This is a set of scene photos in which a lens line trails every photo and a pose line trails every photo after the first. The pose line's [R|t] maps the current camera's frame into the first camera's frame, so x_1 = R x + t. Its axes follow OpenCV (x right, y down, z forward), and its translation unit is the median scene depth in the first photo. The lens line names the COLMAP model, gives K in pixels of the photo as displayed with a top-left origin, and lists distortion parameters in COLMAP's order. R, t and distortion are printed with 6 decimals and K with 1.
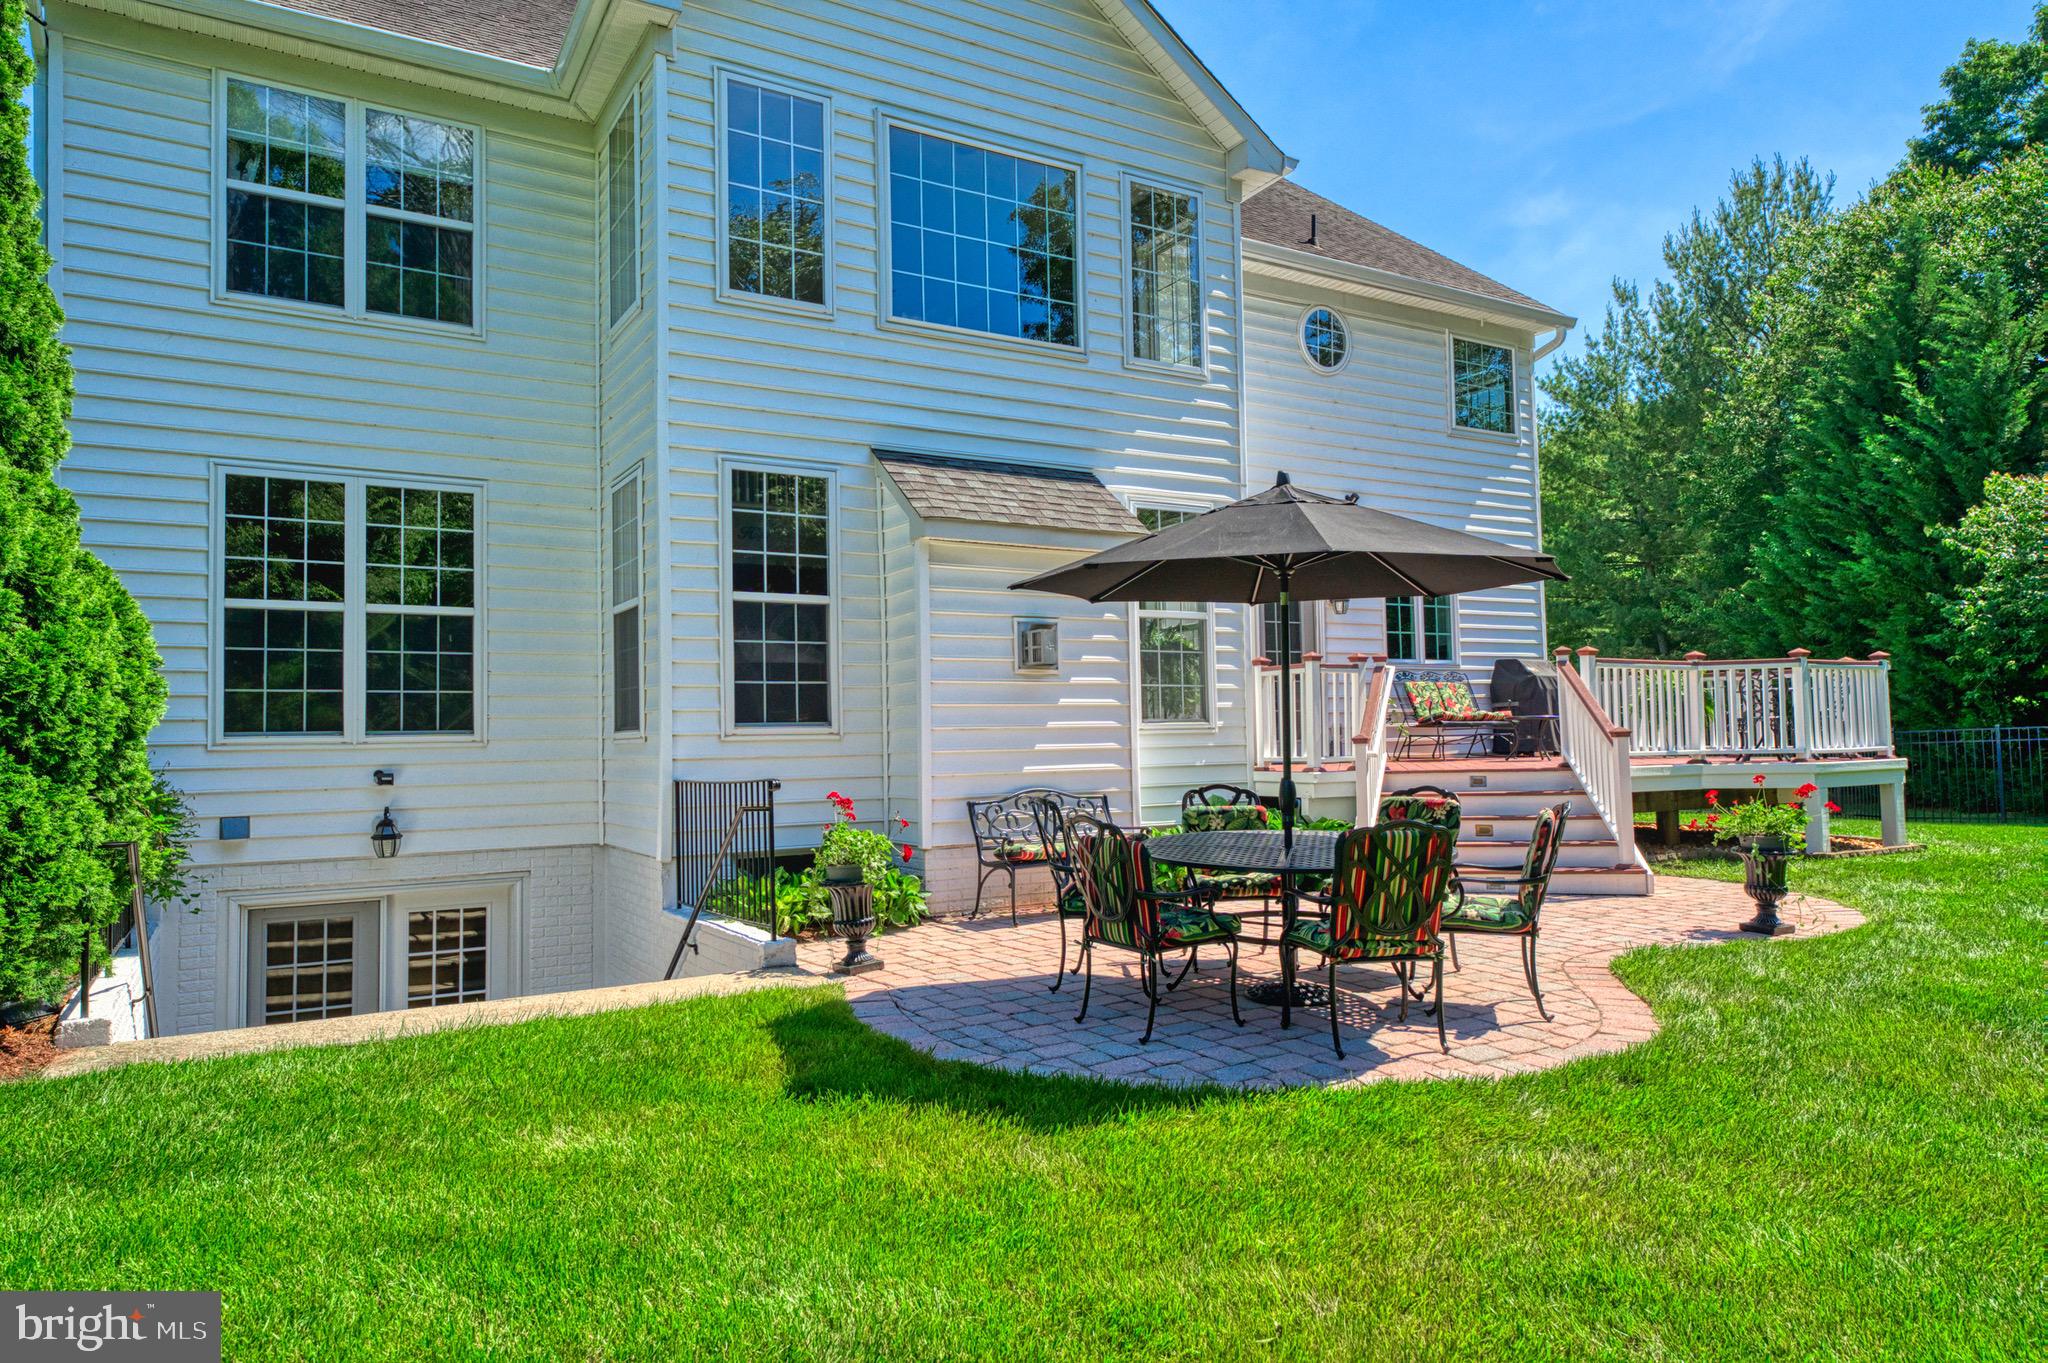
lens RADIAL K [[1348.2, 0, 1024.0], [0, 1348.2, 681.5], [0, 0, 1]] dist [0.023415, 0.000819]
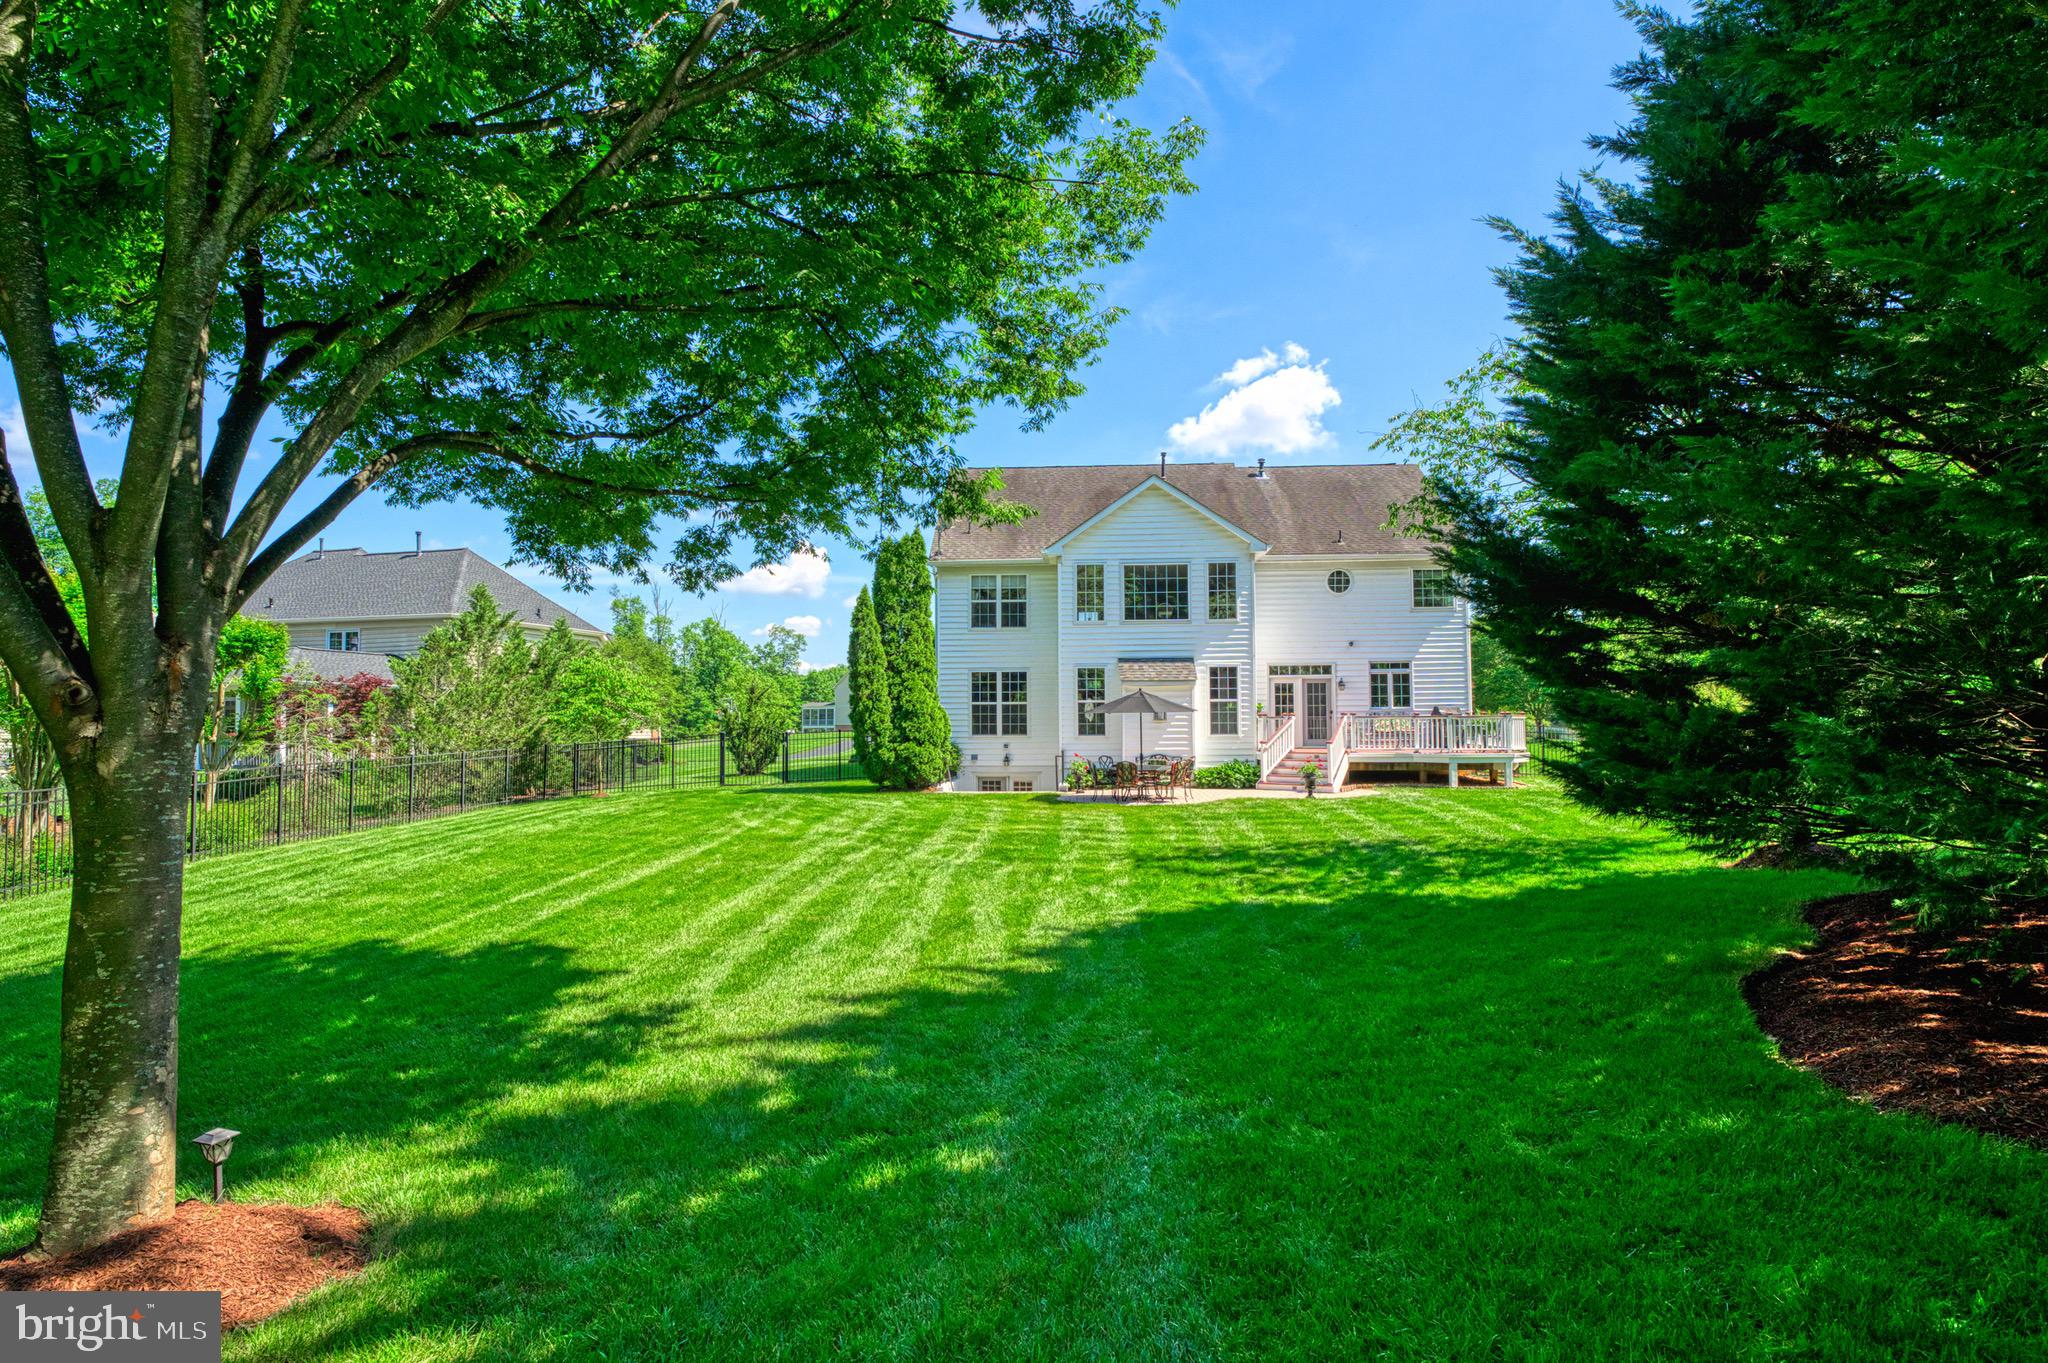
lens RADIAL K [[1007.1, 0, 1024.0], [0, 1007.1, 681.5], [0, 0, 1]] dist [-0.000460, -0.000016]
pose [[0.844972, -0.010618, -0.534704, 1.126482], [0.018282, 0.999792, 0.009038, -0.140529], [0.534497, -0.017412, 0.844991, -1.430189]]
